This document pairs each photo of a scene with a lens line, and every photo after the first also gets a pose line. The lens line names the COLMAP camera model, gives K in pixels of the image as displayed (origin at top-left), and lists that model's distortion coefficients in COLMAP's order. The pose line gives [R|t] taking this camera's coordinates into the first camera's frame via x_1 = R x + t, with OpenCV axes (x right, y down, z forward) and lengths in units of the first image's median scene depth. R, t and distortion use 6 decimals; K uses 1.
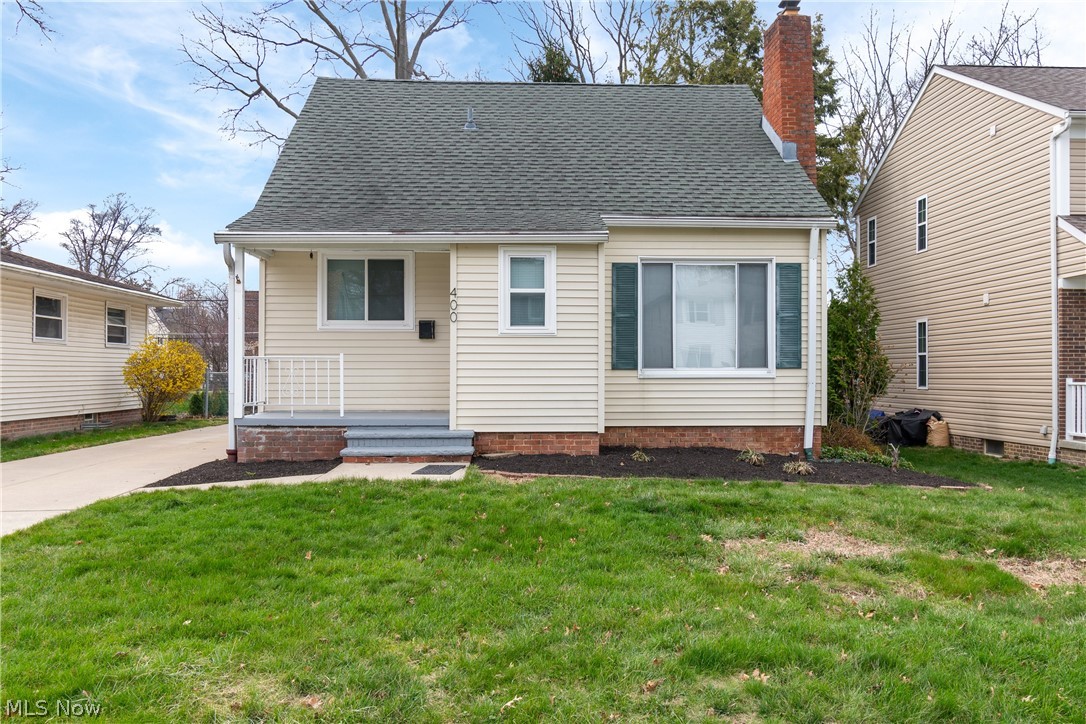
lens RADIAL K [[900.2, 0, 543.0], [0, 900.2, 362.0], [0, 0, 1]] dist [-0.000070, -0.004672]
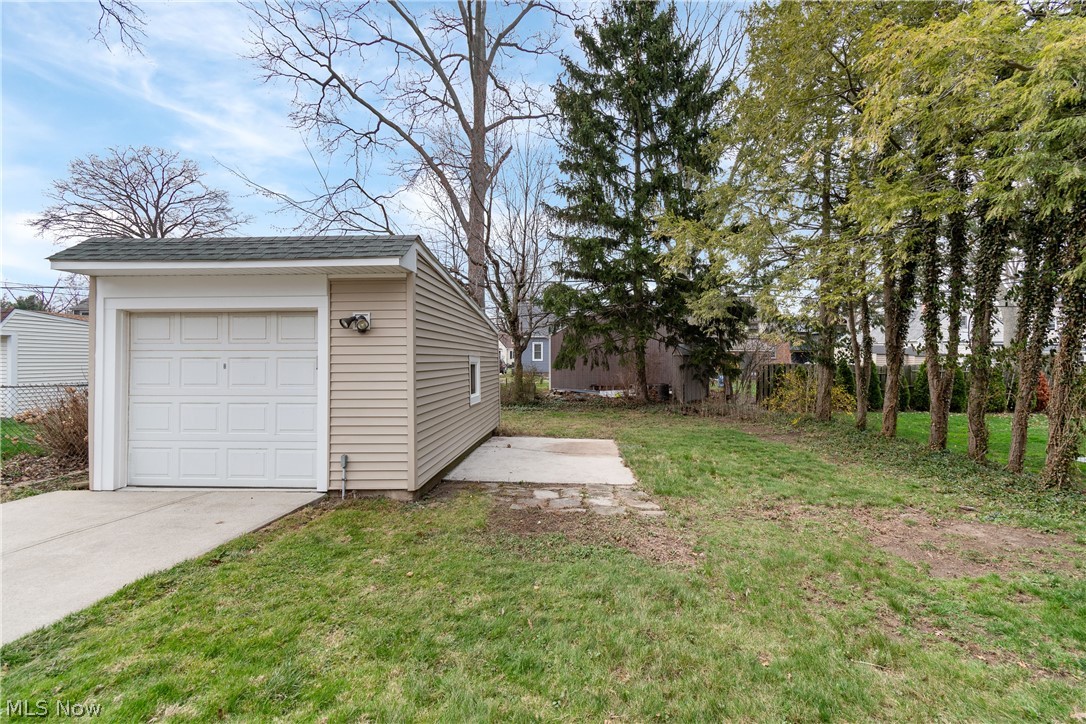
lens RADIAL K [[486.3, 0, 543.0], [0, 486.3, 362.0], [0, 0, 1]] dist [0.001098, 0.000106]
pose [[0.995147, 0.007852, -0.098086, -0.108275], [-0.006550, 0.999886, 0.013591, -0.005048], [0.098182, -0.012882, 0.995085, 1.690547]]
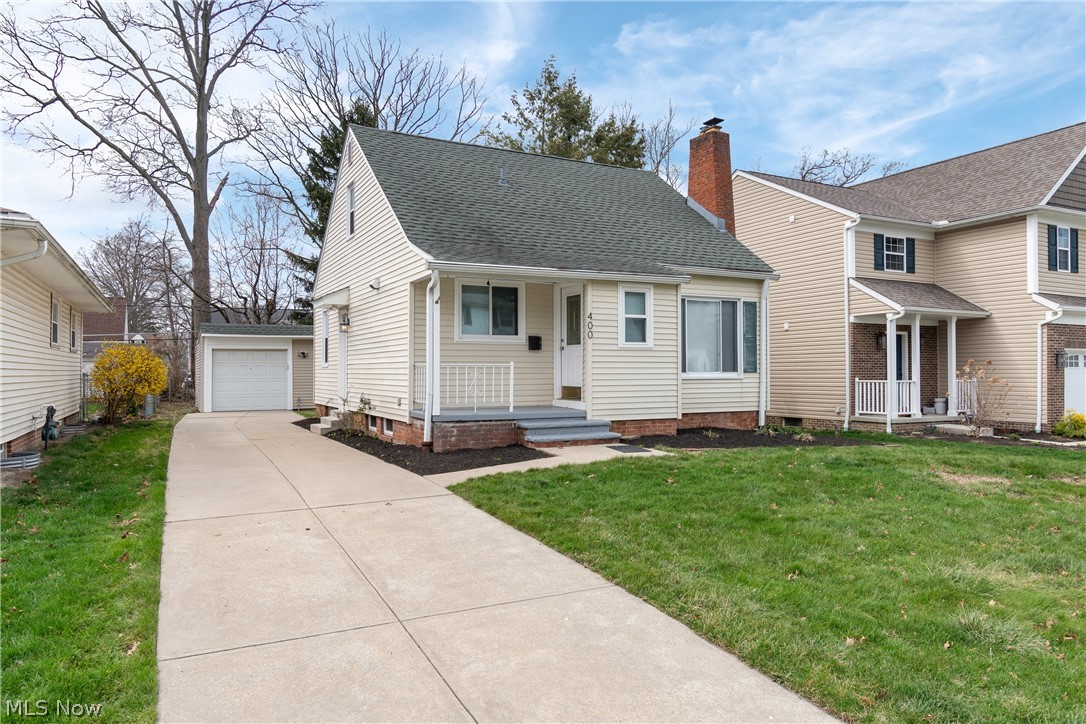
lens RADIAL K [[730.4, 0, 543.0], [0, 730.4, 362.0], [0, 0, 1]] dist [0.000203, -0.000006]
pose [[0.908091, 0.003372, 0.418760, -0.545237], [-0.001939, 0.999991, -0.003847, -0.004747], [-0.418769, 0.002681, 0.908089, 0.046061]]
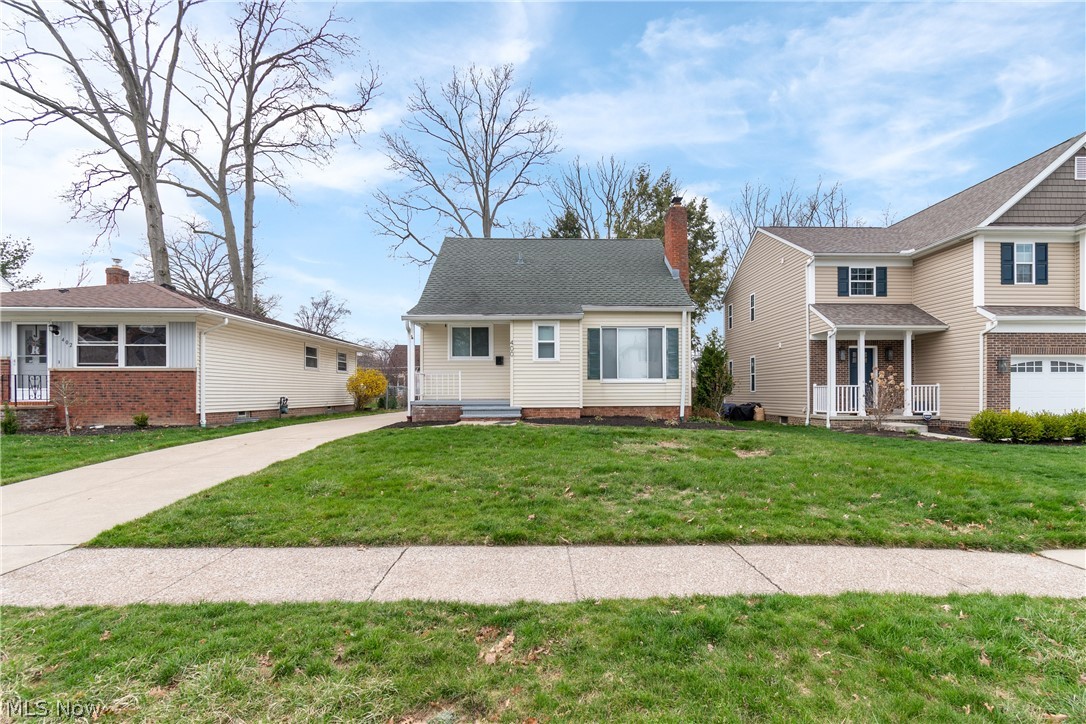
lens RADIAL K [[525.6, 0, 561.4], [0, 525.6, 388.7], [0, 0, 1]] dist [0.001483, 0.000282]
pose [[0.999887, -0.003768, -0.014564, 0.032807], [0.003822, 0.999986, 0.003701, 0.025416], [0.014549, -0.003756, 0.999887, -0.223703]]
